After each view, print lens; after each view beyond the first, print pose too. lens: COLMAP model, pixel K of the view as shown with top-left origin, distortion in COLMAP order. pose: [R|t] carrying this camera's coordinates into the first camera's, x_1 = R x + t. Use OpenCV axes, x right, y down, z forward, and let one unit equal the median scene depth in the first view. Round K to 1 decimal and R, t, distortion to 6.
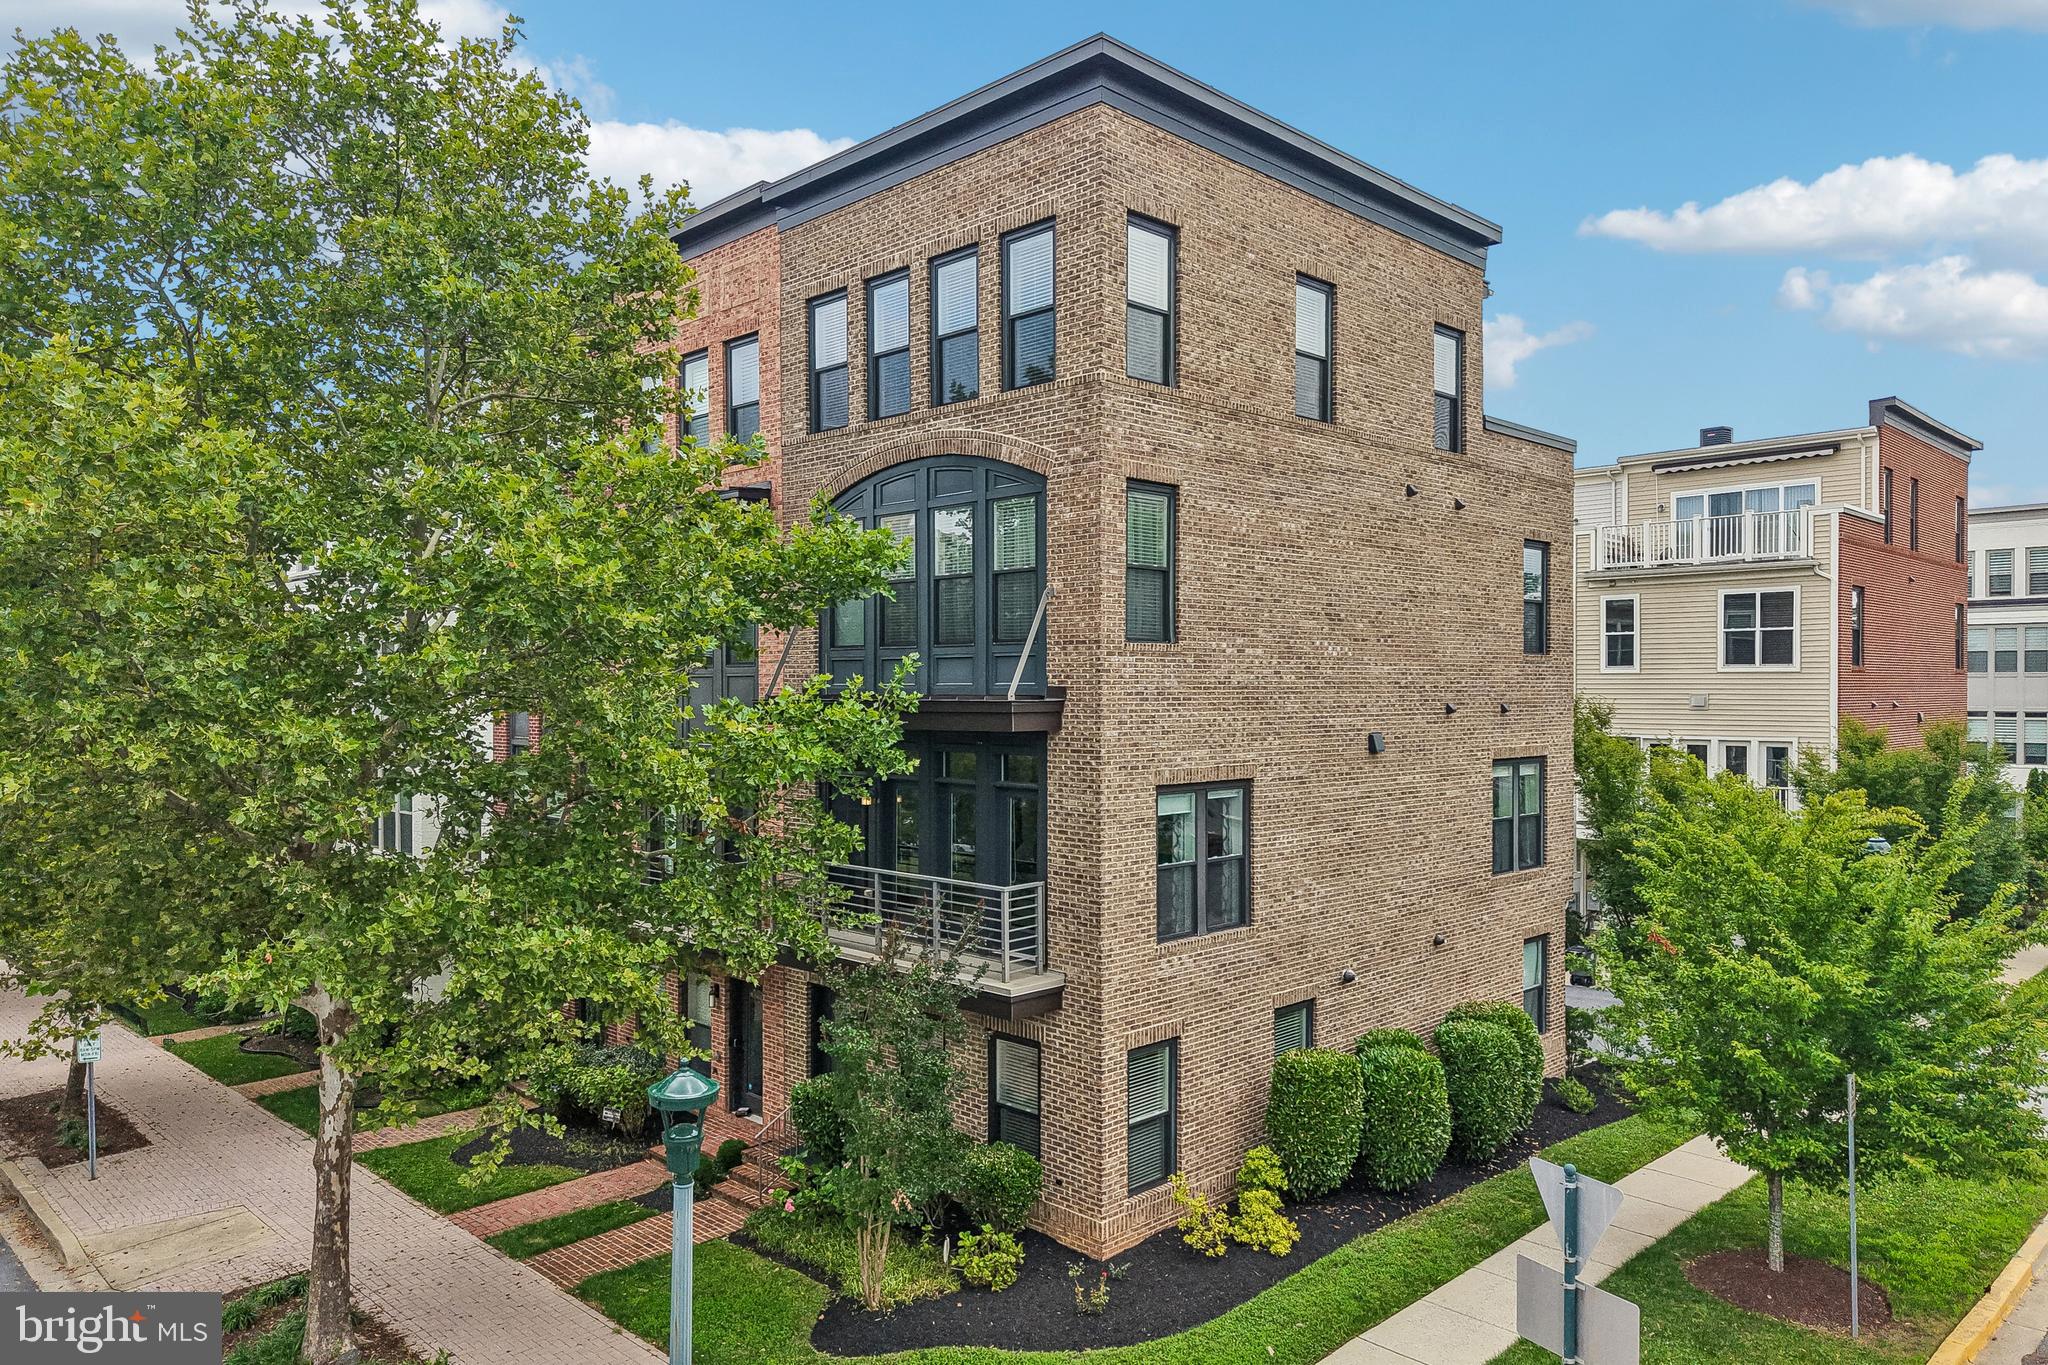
lens RADIAL K [[1406.0, 0, 1030.3], [0, 1406.0, 698.8], [0, 0, 1]] dist [0.043441, -0.039592]
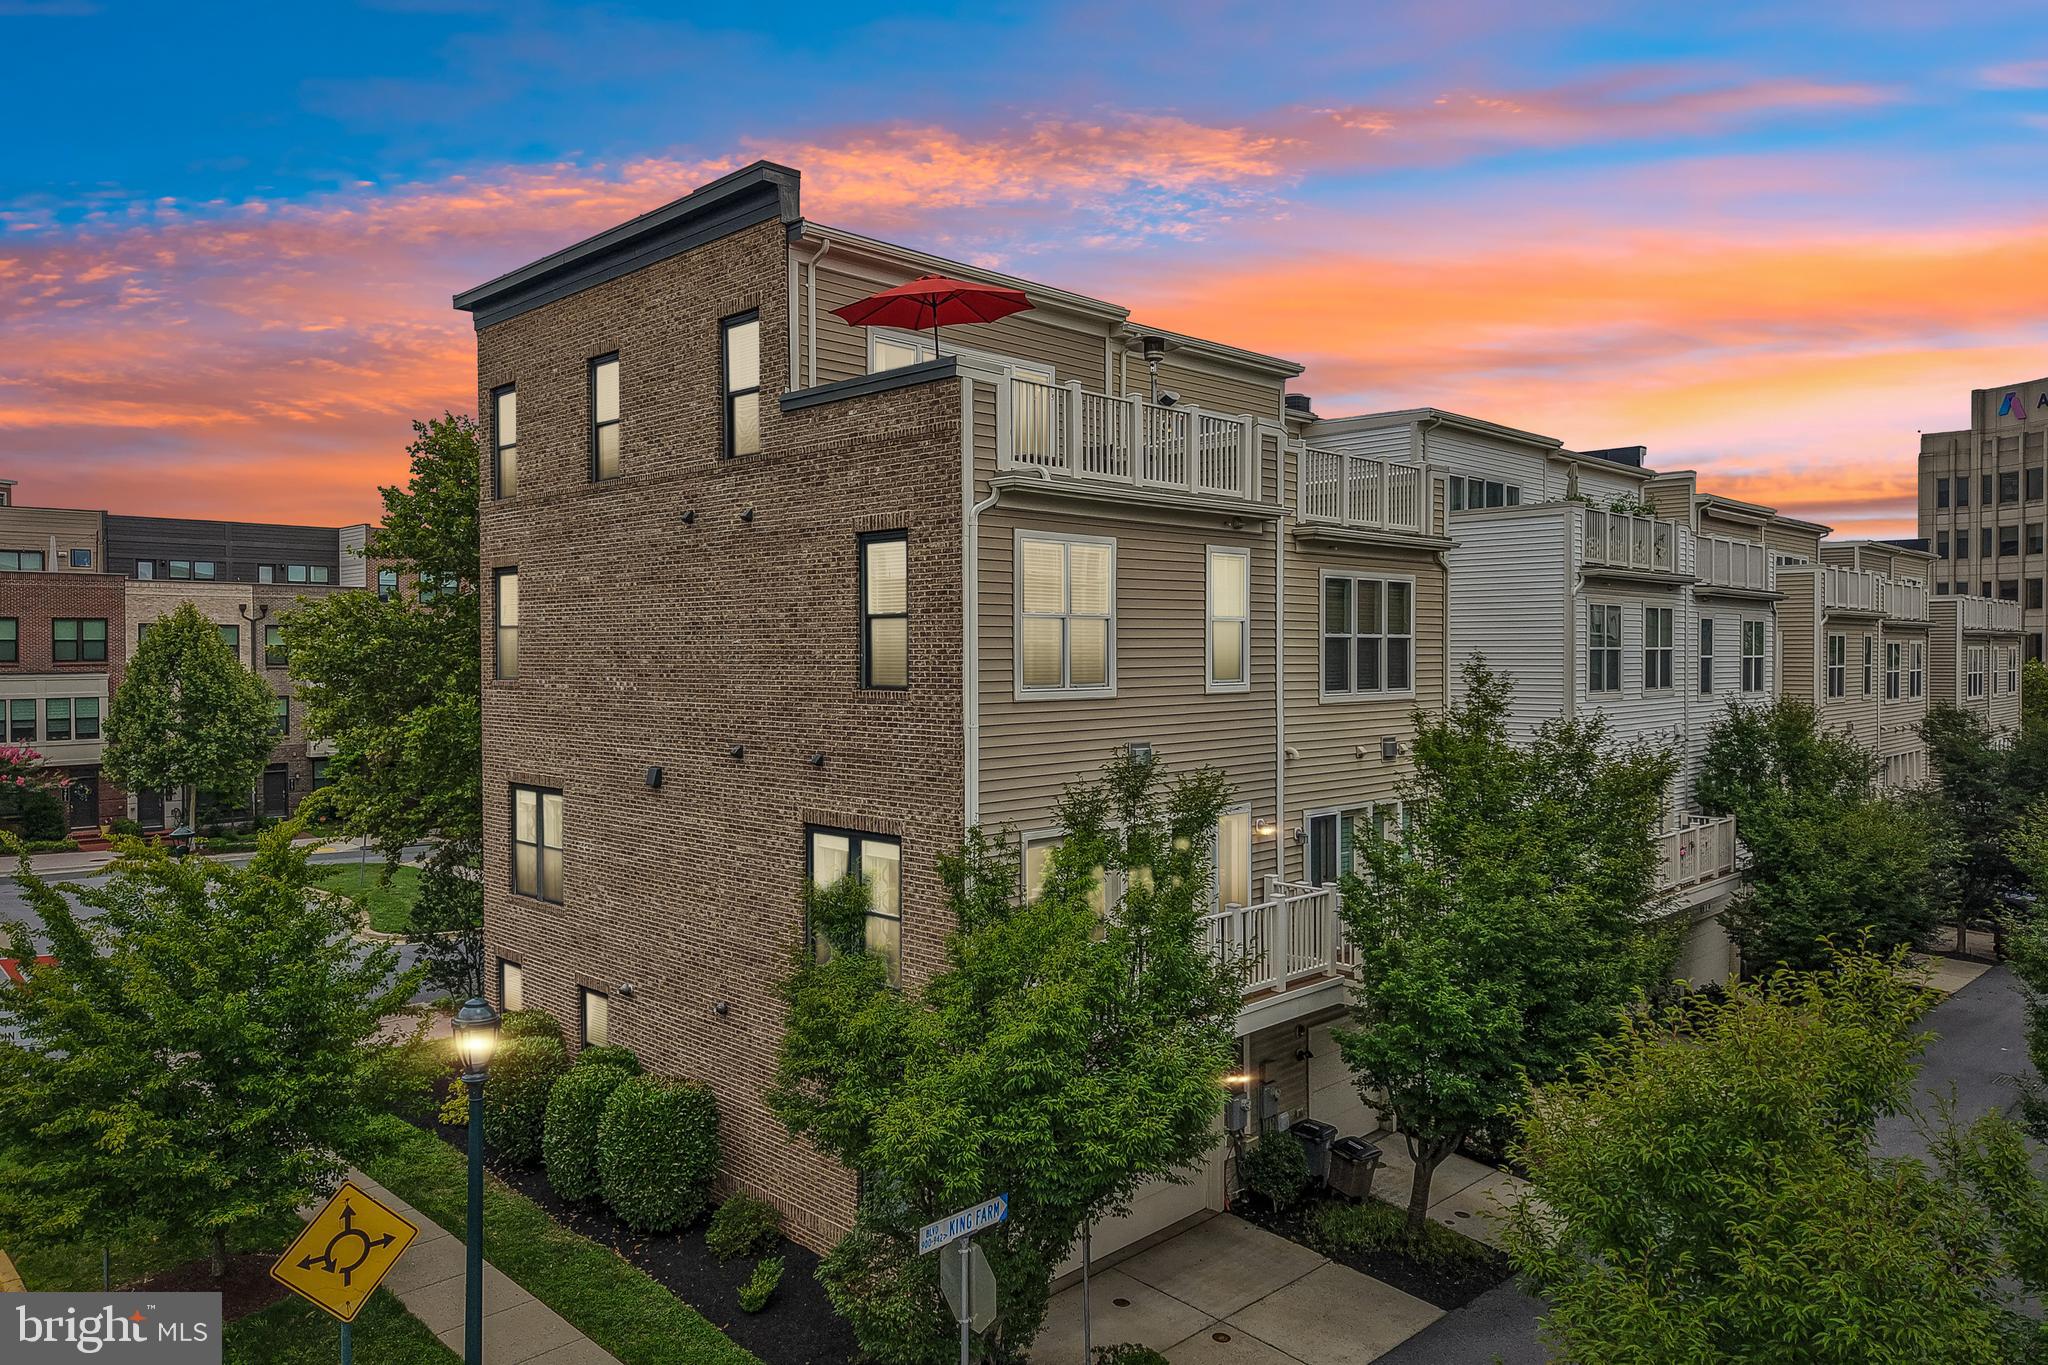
lens RADIAL K [[1363.6, 0, 1018.5], [0, 1363.6, 673.7], [0, 0, 1]] dist [0.039287, -0.032363]
pose [[0.003227, 0.019605, -0.999803, 1.309989], [-0.006031, 0.999790, 0.019585, -0.067822], [0.999977, 0.005966, 0.003344, 1.342774]]
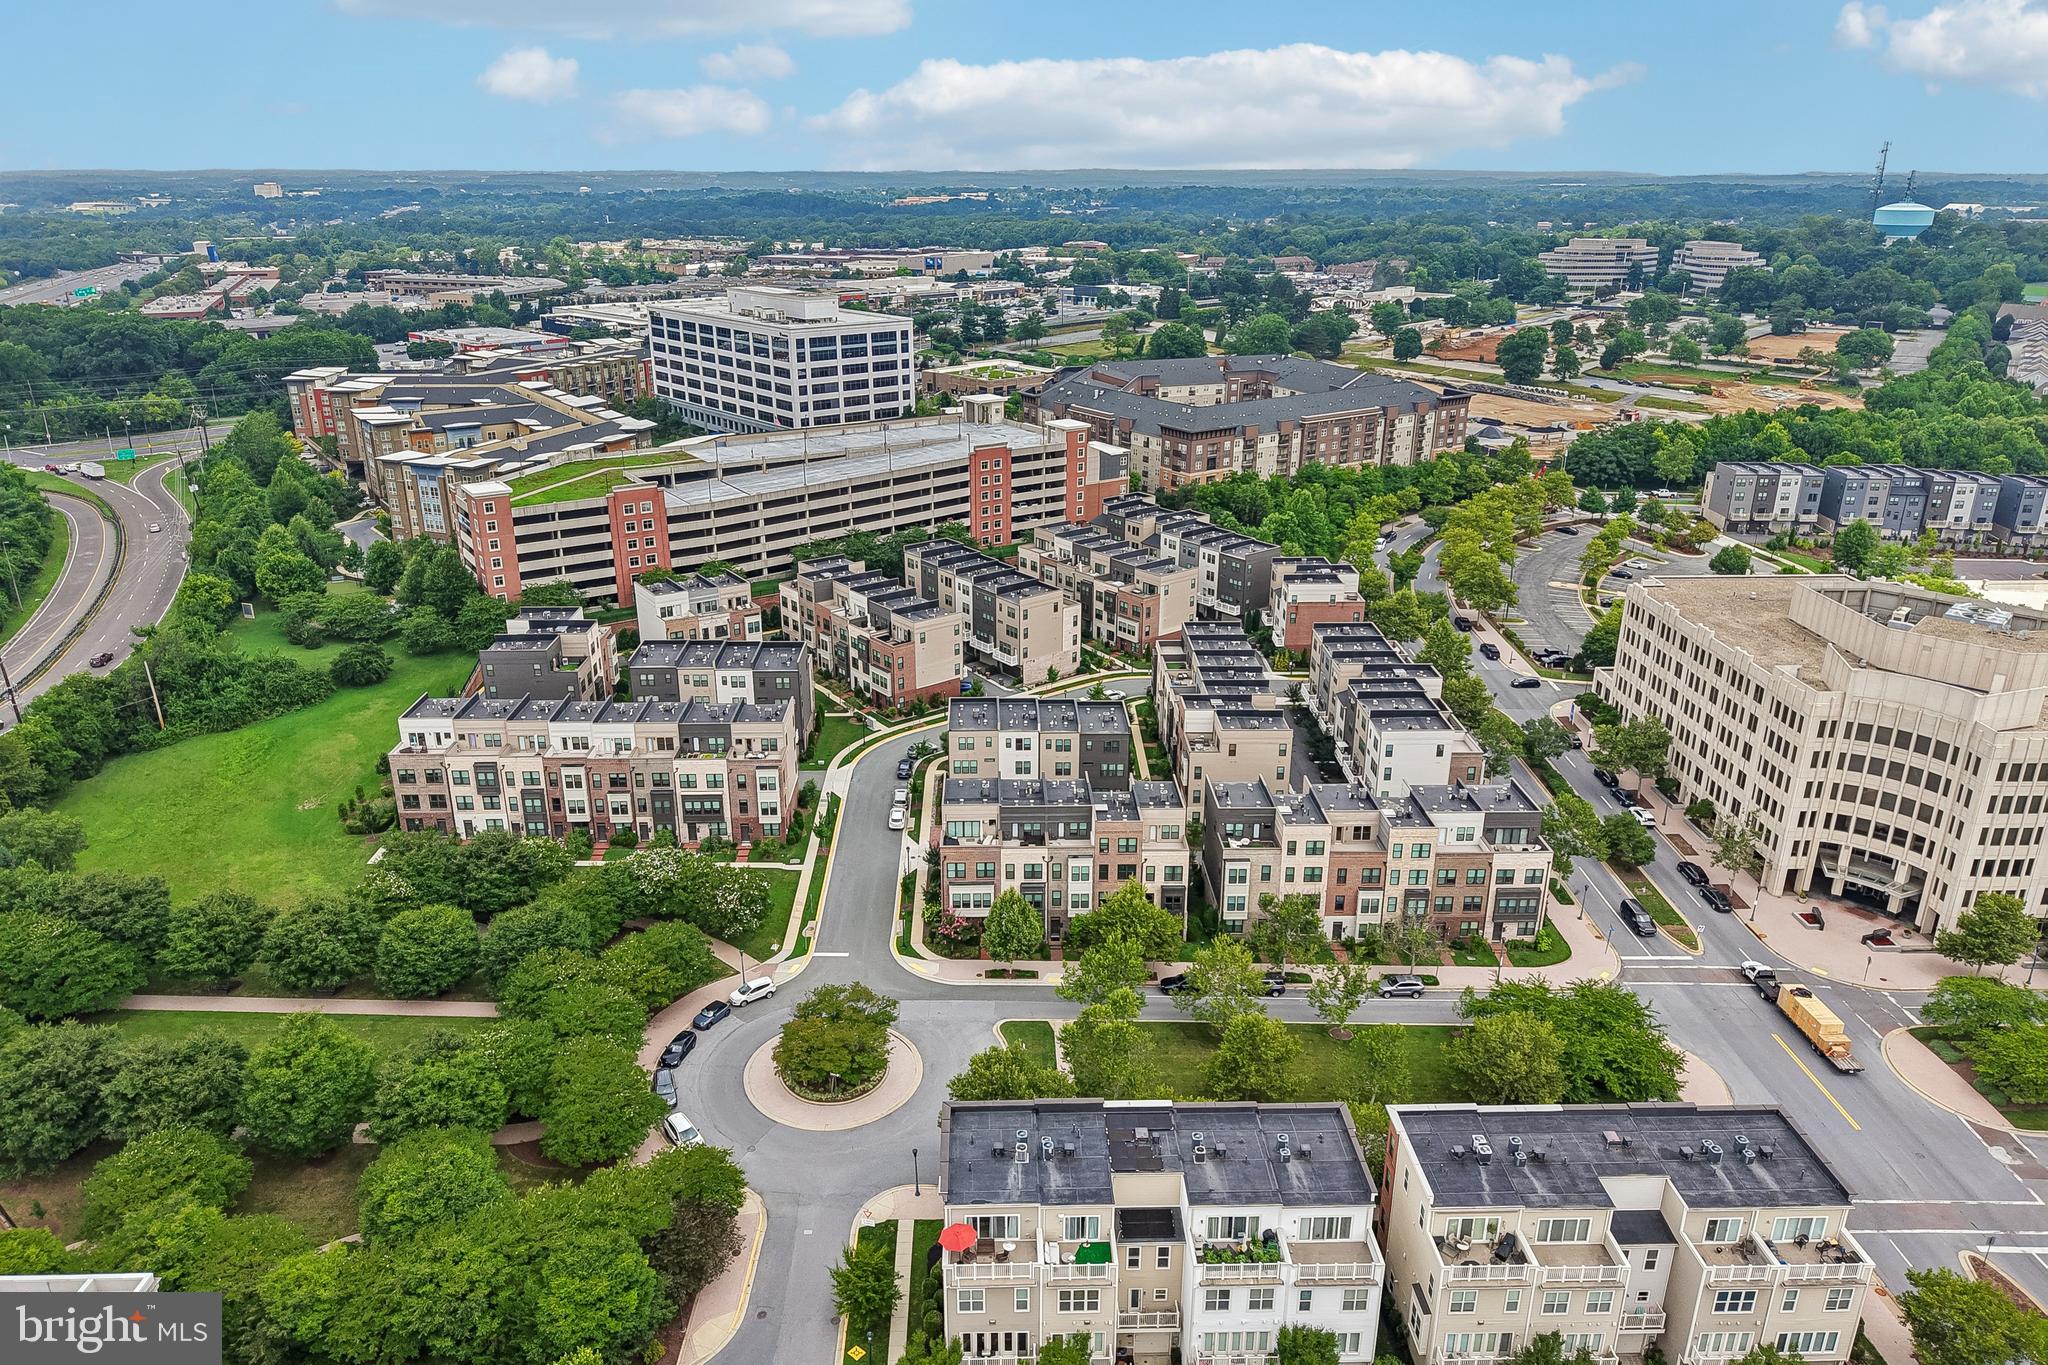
lens RADIAL K [[1346.5, 0, 1027.3], [0, 1346.5, 684.5], [0, 0, 1]] dist [0.100090, -0.172064]
pose [[-0.682475, 0.255146, -0.684930, 2.925402], [-0.003824, 0.935834, 0.352421, -3.655840], [0.730899, 0.243138, -0.637708, 3.939950]]
